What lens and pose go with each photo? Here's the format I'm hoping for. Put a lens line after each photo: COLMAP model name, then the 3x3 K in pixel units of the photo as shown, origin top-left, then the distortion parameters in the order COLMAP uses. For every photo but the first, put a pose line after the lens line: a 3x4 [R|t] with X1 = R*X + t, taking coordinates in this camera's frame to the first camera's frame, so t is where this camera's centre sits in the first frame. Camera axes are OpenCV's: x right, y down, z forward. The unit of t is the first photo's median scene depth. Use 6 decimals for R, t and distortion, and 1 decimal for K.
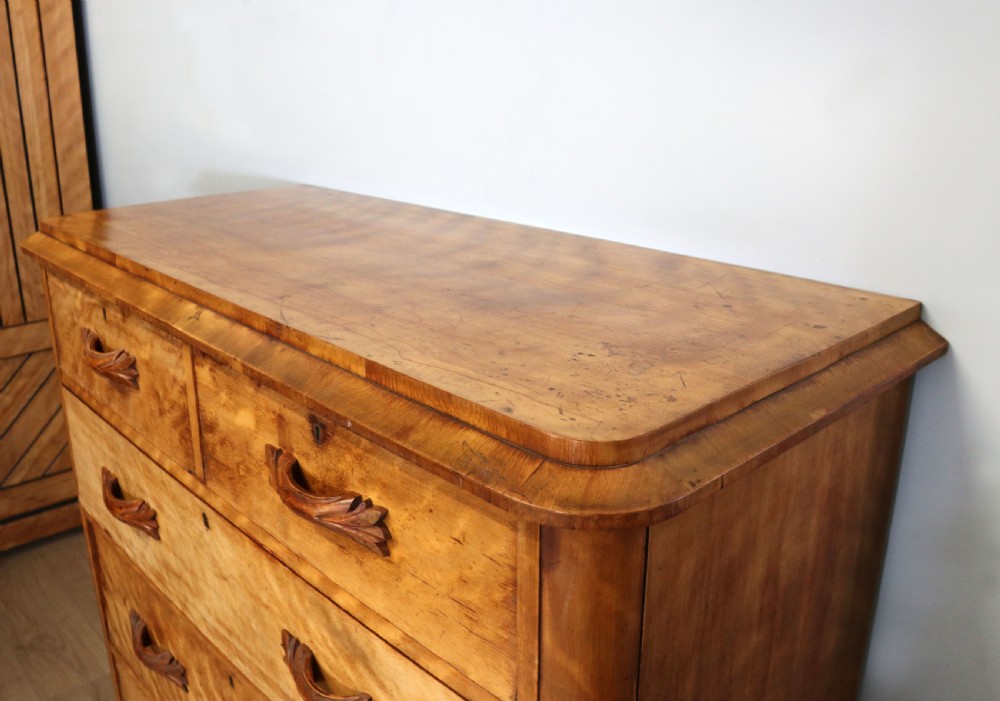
lens RADIAL K [[887.0, 0, 520.7], [0, 887.0, 329.4], [0, 0, 1]] dist [-0.162855, 0.038006]
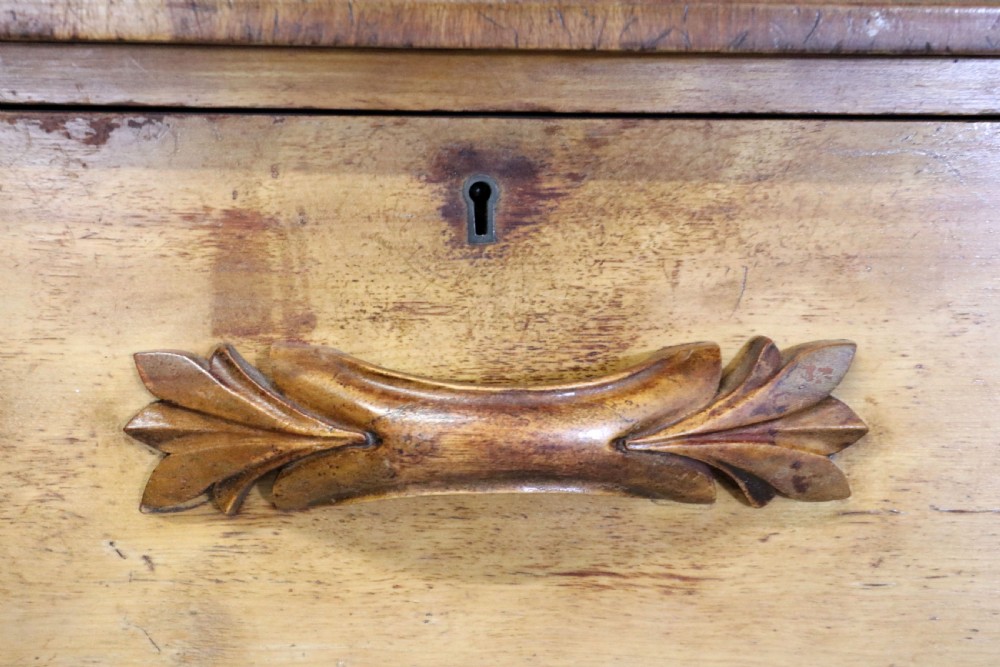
lens RADIAL K [[1656.2, 0, 501.4], [0, 1656.2, 340.0], [0, 0, 1]] dist [0.035436, 0.000000]
pose [[0.706780, -0.107127, 0.699275, -0.707655], [0.198843, 0.978701, -0.051044, 0.216731], [-0.678913, 0.175123, 0.713028, 0.656644]]
